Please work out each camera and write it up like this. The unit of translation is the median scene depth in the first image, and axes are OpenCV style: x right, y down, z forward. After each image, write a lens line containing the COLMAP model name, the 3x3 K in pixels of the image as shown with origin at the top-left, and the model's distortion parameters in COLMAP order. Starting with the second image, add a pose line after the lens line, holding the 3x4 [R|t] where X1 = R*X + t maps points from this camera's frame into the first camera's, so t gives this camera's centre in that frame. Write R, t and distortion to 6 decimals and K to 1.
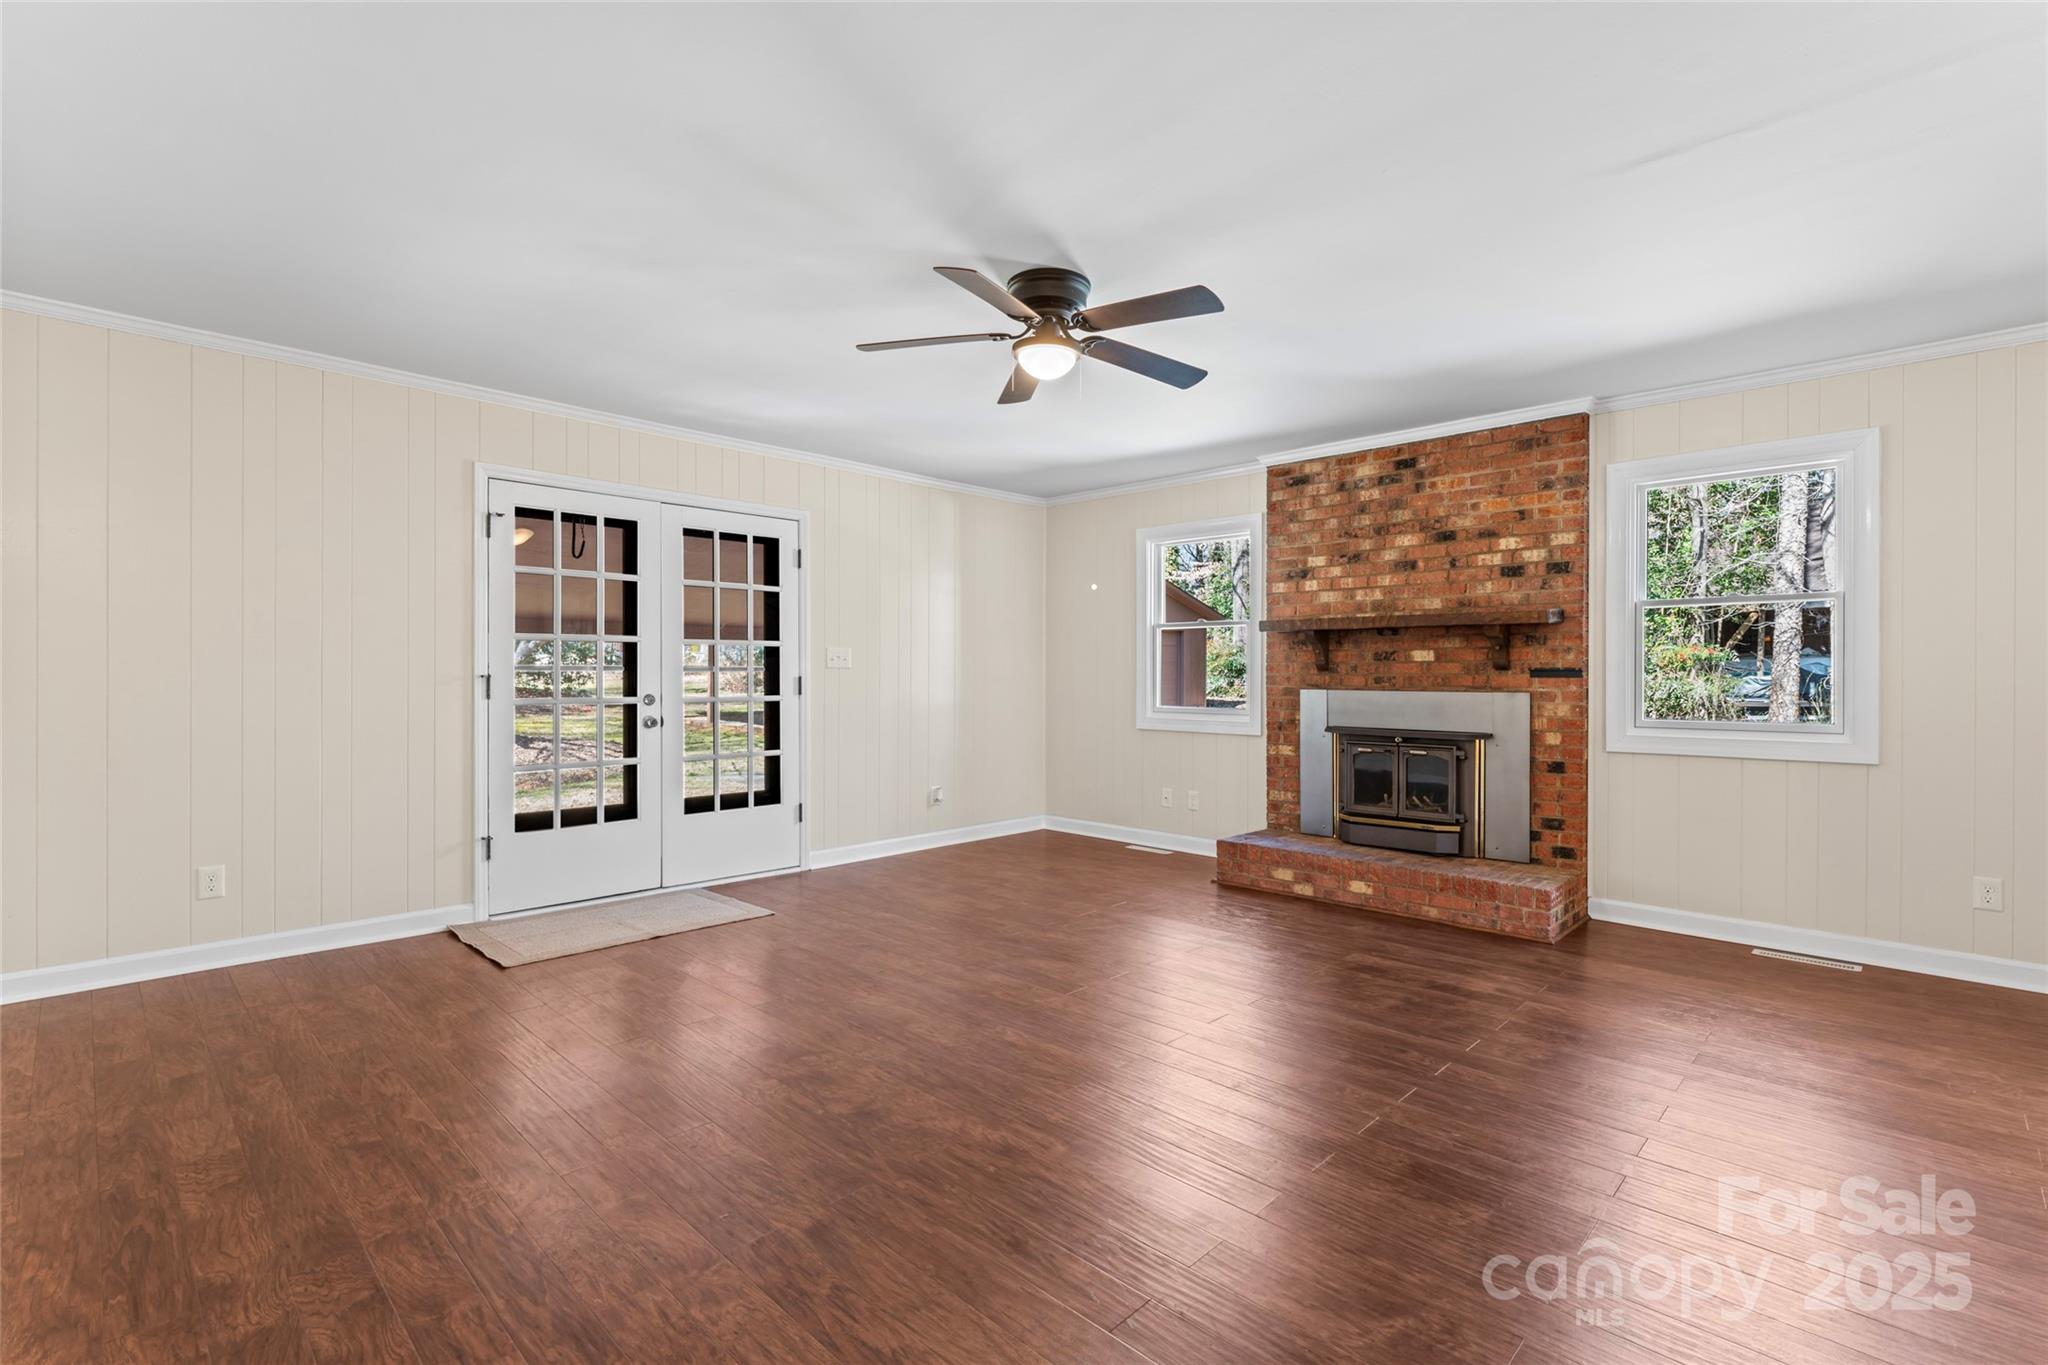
lens RADIAL K [[933.7, 0, 1024.6], [0, 933.7, 667.1], [0, 0, 1]] dist [0.001892, 0.000583]
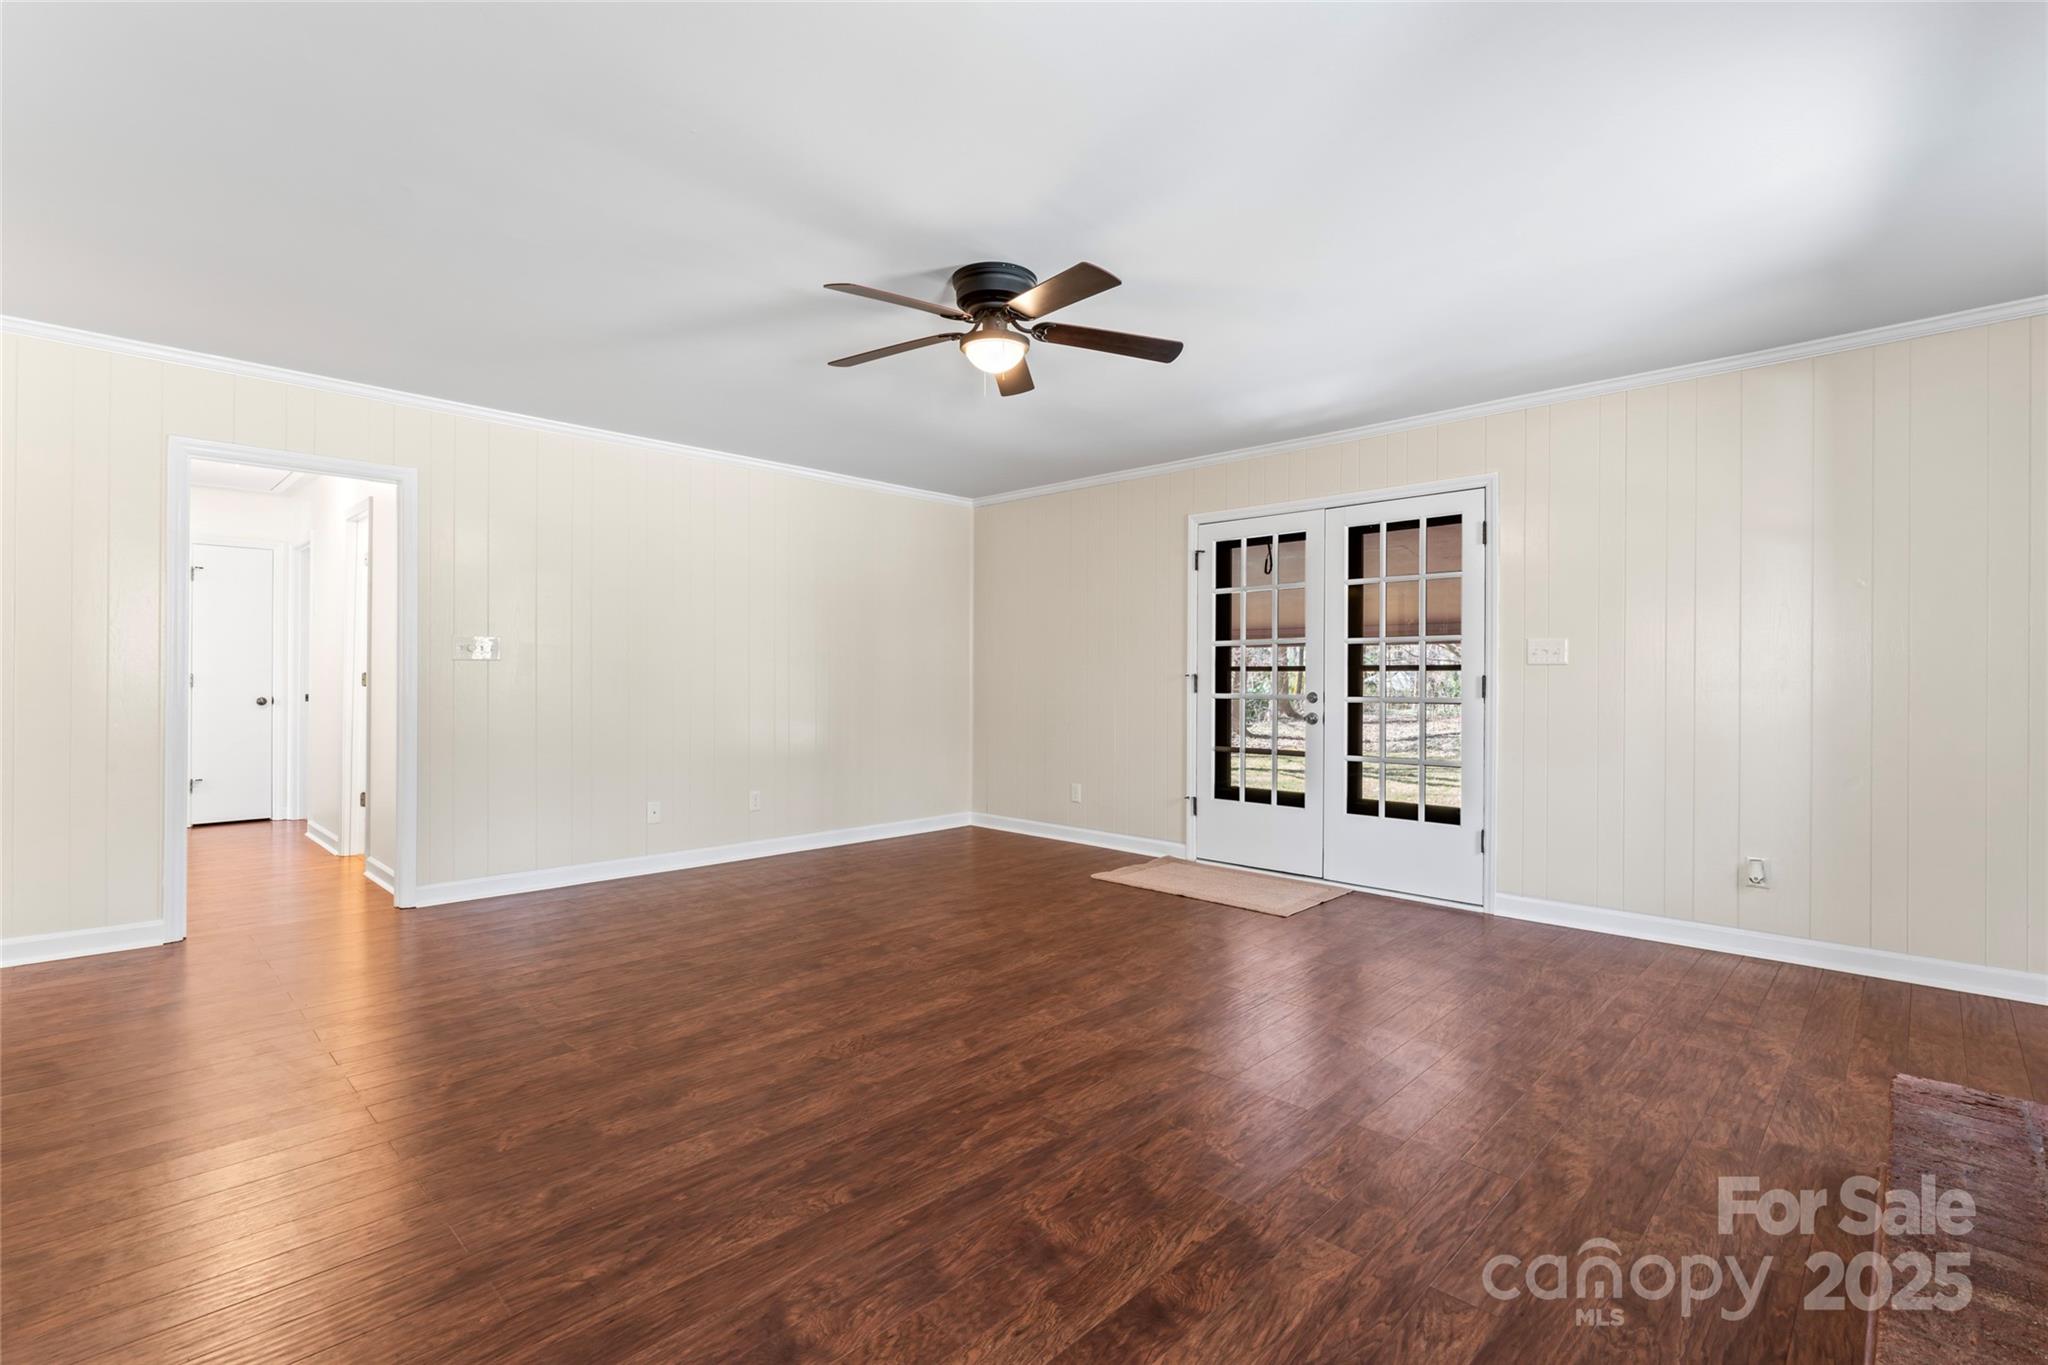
lens RADIAL K [[933.7, 0, 1019.6], [0, 933.7, 687.9], [0, 0, 1]] dist [0.001892, 0.000583]
pose [[-0.000205, 0.008969, -0.999960, 0.744174], [0.005087, 0.999947, 0.008968, 0.013882], [0.999987, -0.005085, -0.000250, 0.753724]]
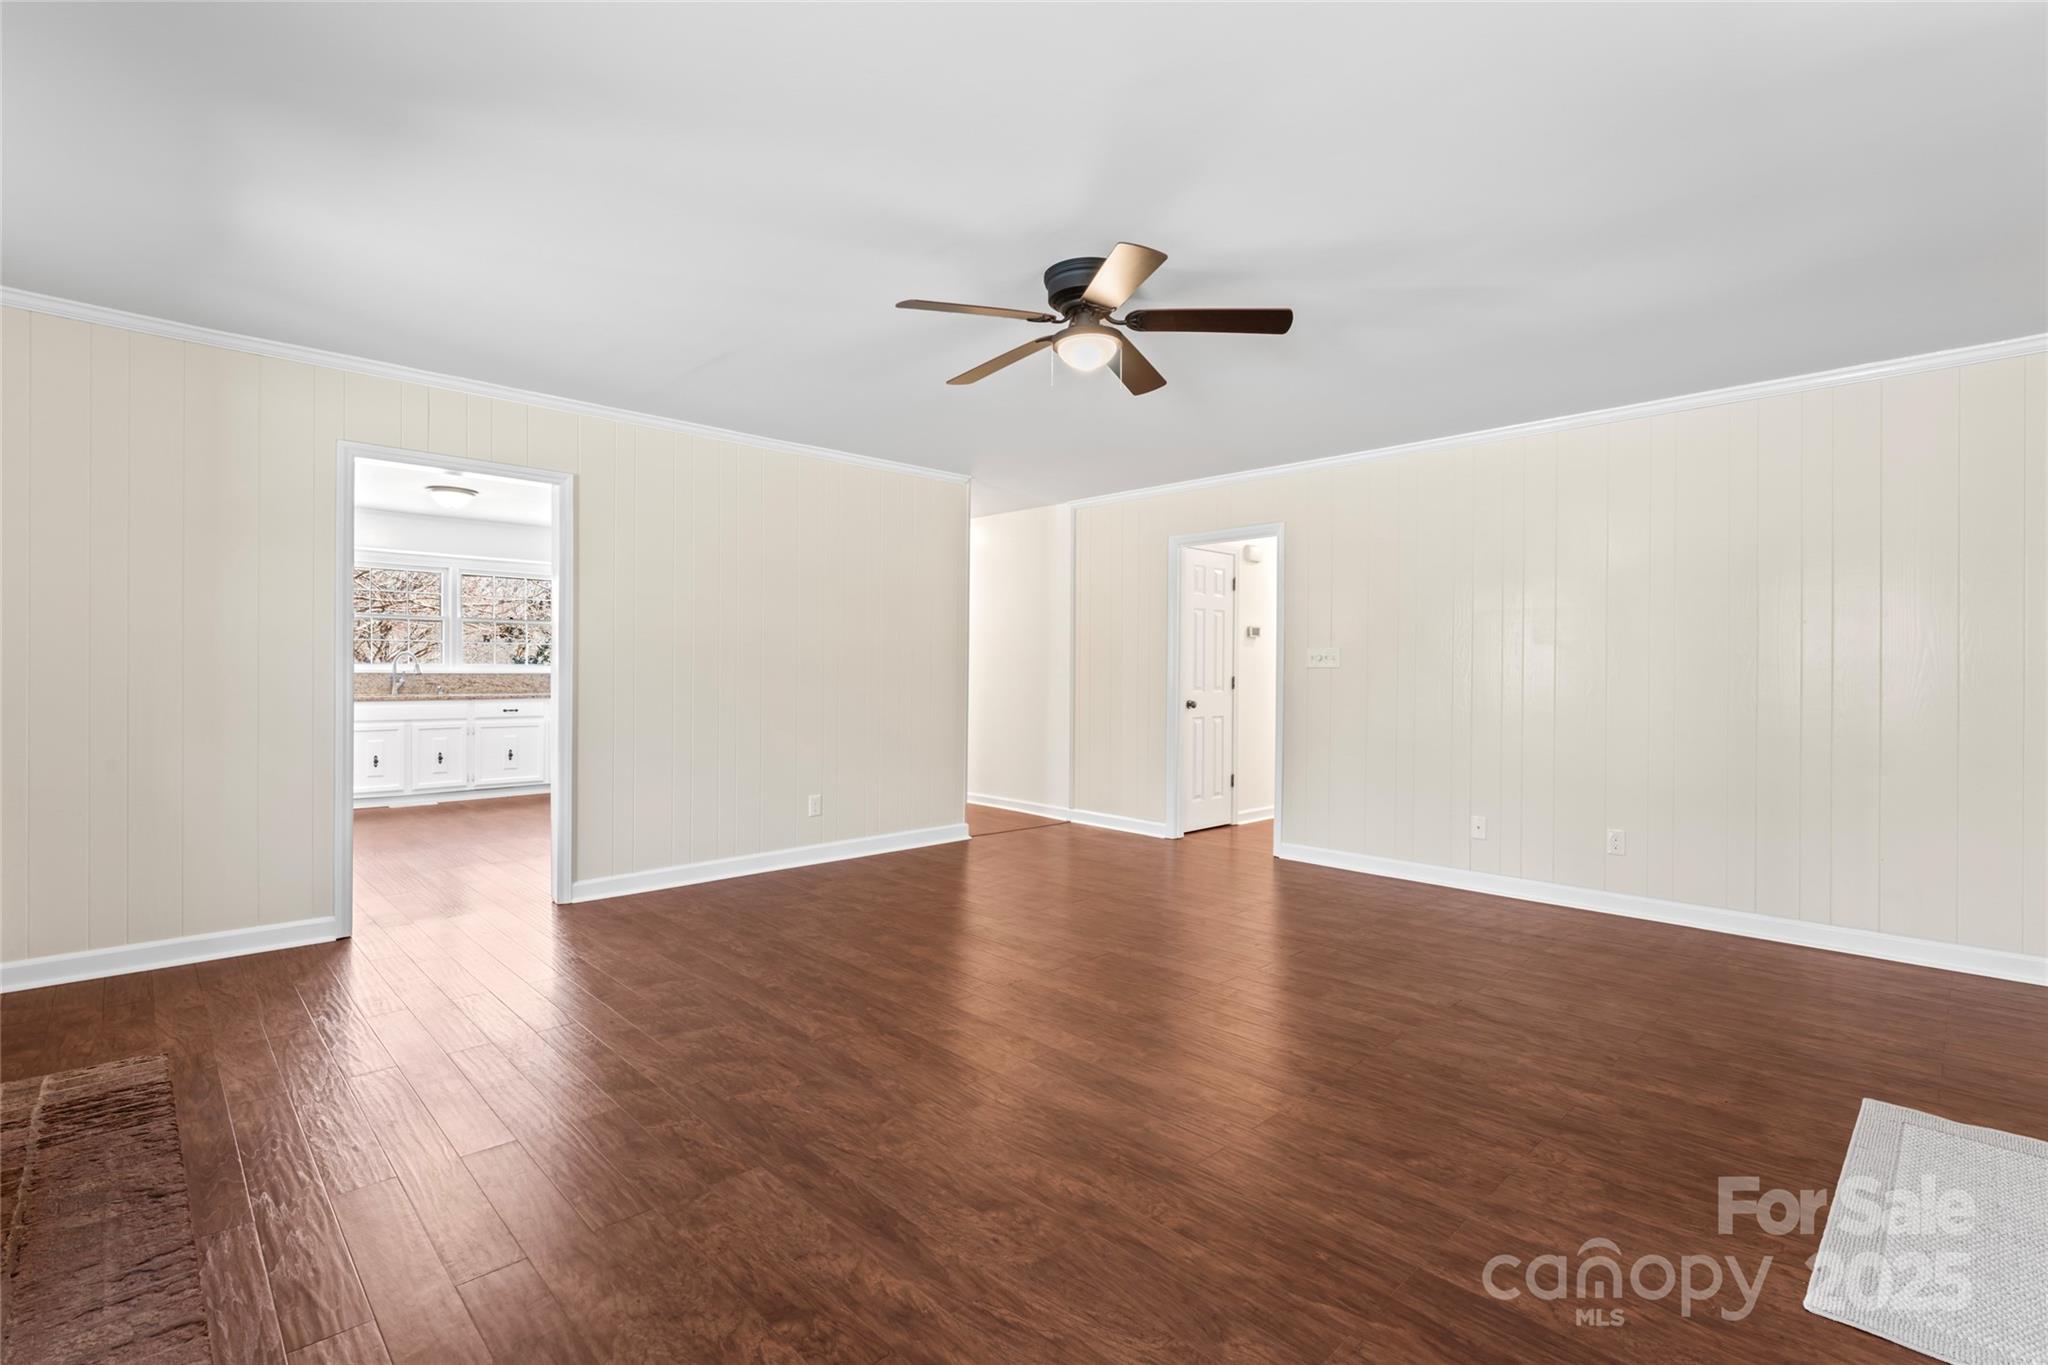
lens RADIAL K [[933.7, 0, 1018.0], [0, 933.7, 686.1], [0, 0, 1]] dist [0.001892, 0.000583]
pose [[-0.998888, -0.008409, 0.046384, 0.034655], [-0.008623, 0.999953, -0.004412, 0.021862], [-0.046345, -0.004807, -0.998914, 1.445402]]
